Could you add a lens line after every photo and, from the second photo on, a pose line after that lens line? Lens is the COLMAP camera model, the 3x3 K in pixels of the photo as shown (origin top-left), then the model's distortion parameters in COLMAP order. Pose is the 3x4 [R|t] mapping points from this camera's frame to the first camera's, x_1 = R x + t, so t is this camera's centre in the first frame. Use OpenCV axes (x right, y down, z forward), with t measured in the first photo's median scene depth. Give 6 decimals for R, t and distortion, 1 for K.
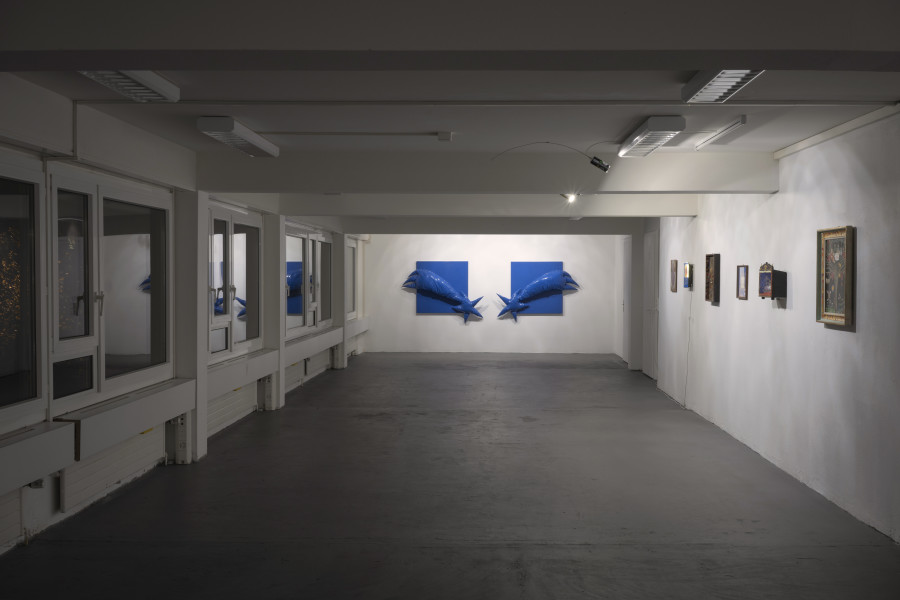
lens RADIAL K [[937.5, 0, 449.4], [0, 937.5, 274.4], [0, 0, 1]] dist [0.067435, -0.332388]
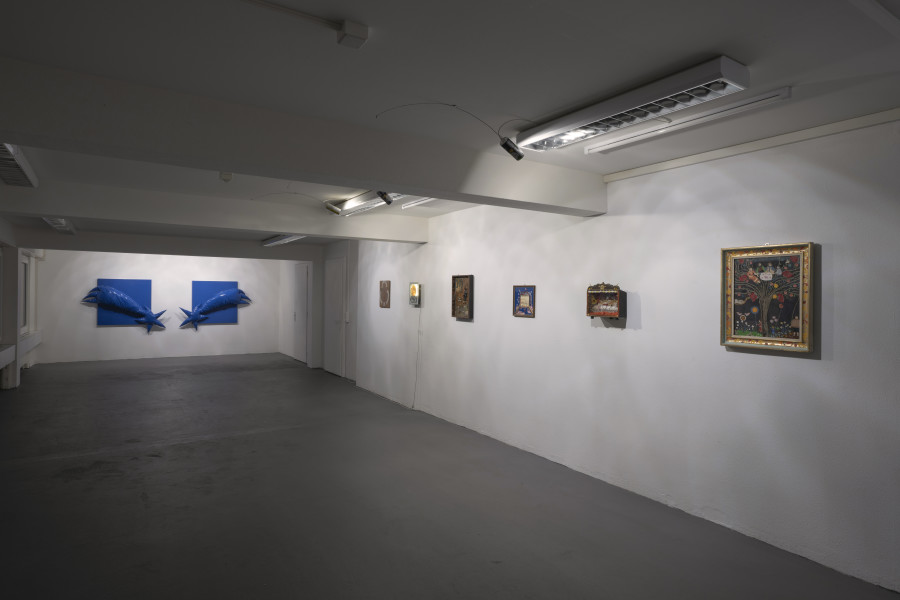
lens RADIAL K [[523.6, 0, 450.0], [0, 523.6, 293.3], [0, 0, 1]] dist [-0.002295, -0.000402]
pose [[0.818525, 0.008302, 0.574410, -0.049665], [-0.009165, 0.999957, -0.001392, 0.000456], [-0.574397, -0.004125, 0.818566, 0.262140]]
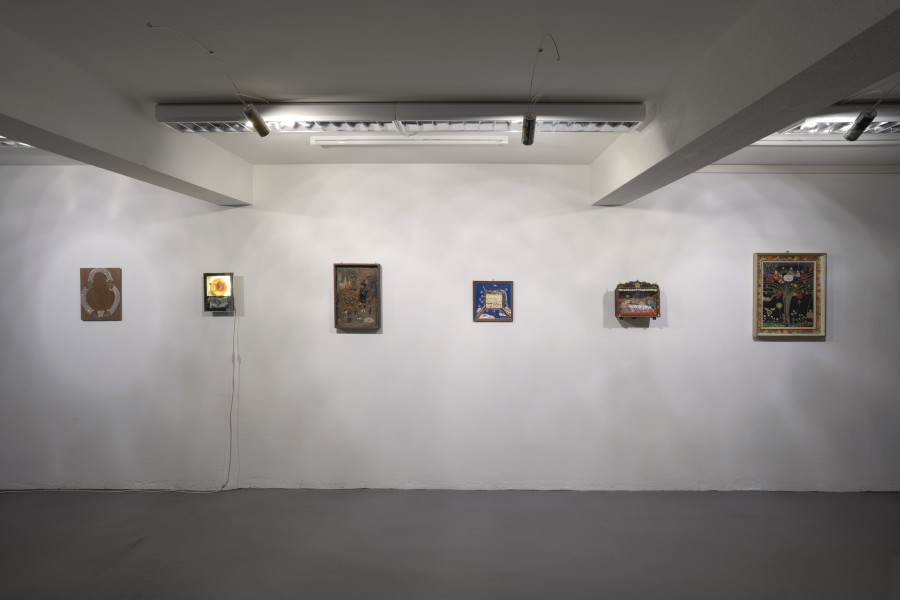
lens RADIAL K [[503.2, 0, 450.0], [0, 503.2, 300.0], [0, 0, 1]] dist [-0.000480, 0.000684]
pose [[-0.033827, -0.027522, 0.999049, -0.065698], [-0.005835, 0.999609, 0.027340, -0.002268], [-0.999411, -0.004905, -0.033974, 0.497999]]
